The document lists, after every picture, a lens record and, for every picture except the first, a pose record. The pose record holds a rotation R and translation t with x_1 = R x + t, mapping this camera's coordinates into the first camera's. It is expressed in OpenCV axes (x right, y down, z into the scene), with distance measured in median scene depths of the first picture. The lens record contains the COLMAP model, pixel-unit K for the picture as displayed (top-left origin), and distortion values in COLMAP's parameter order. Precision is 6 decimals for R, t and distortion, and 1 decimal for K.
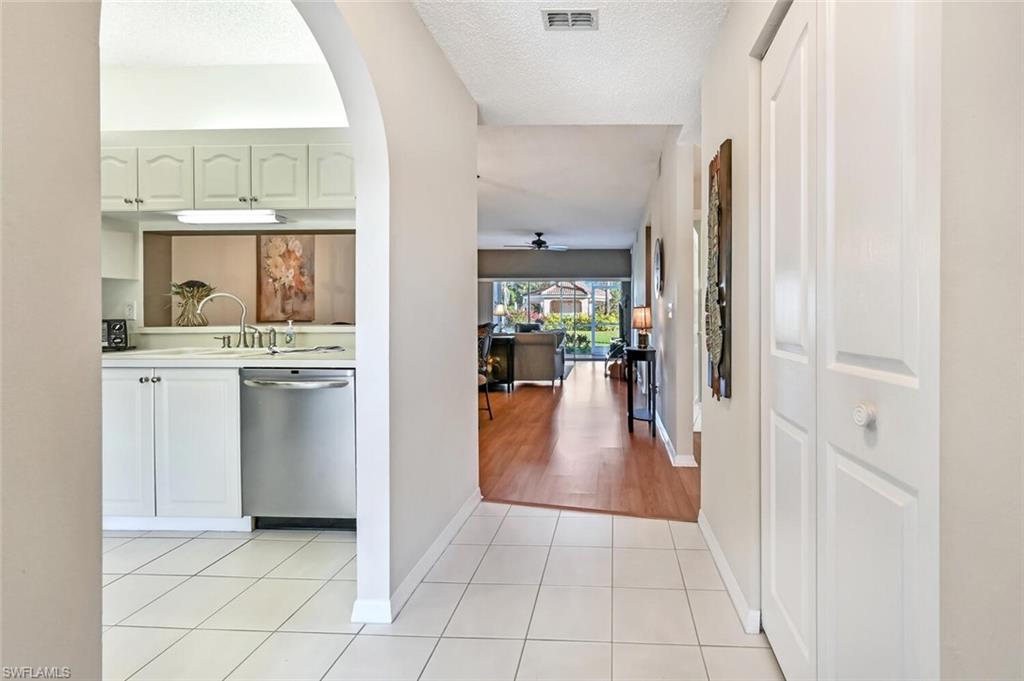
lens RADIAL K [[434.3, 0, 595.6], [0, 434.3, 318.5], [0, 0, 1]] dist [0.000429, -0.000114]
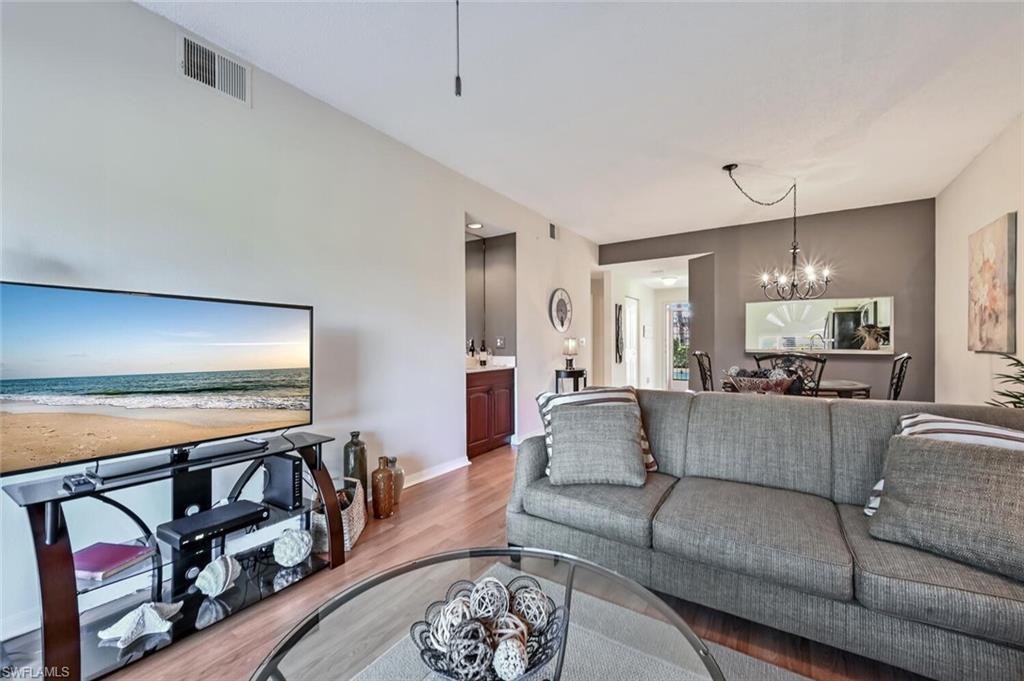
lens RADIAL K [[407.4, 0, 514.6], [0, 407.4, 344.1], [0, 0, 1]] dist [-0.002107, -0.000188]
pose [[-0.854104, -0.000212, 0.520102, -0.402752], [0.005514, 0.999940, 0.009463, -0.022467], [-0.520073, 0.010950, -0.854052, 2.245332]]
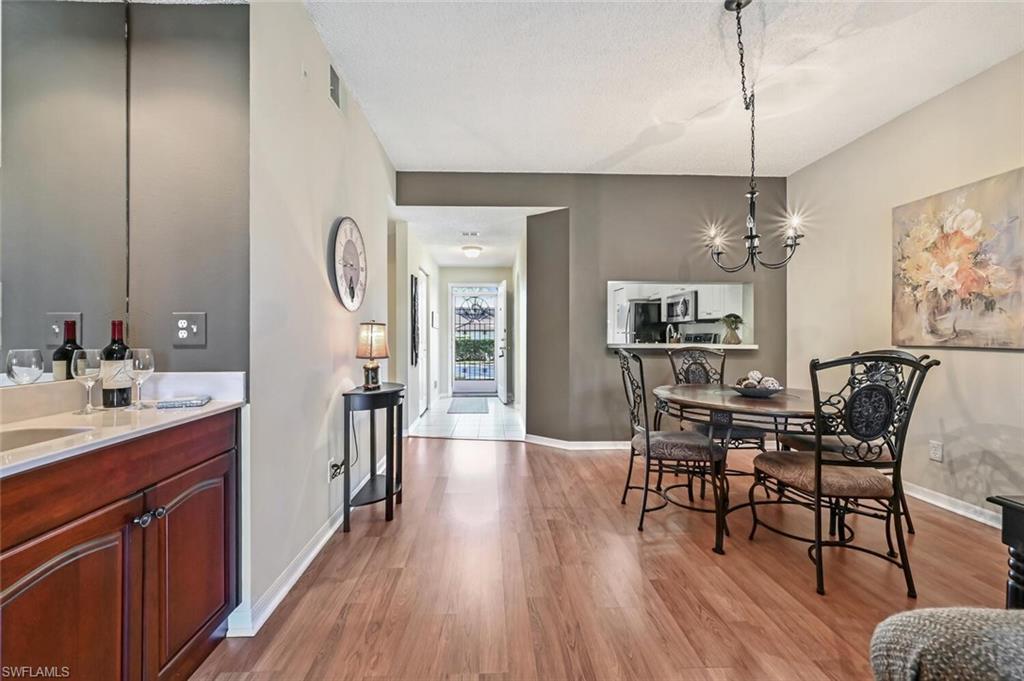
lens RADIAL K [[410.4, 0, 502.1], [0, 410.4, 335.0], [0, 0, 1]] dist [-0.000525, 0.000243]
pose [[-0.997679, -0.004198, -0.067966, -0.036814], [-0.004719, 0.999961, 0.007509, -0.015548], [0.067931, 0.007812, -0.997659, 1.687597]]
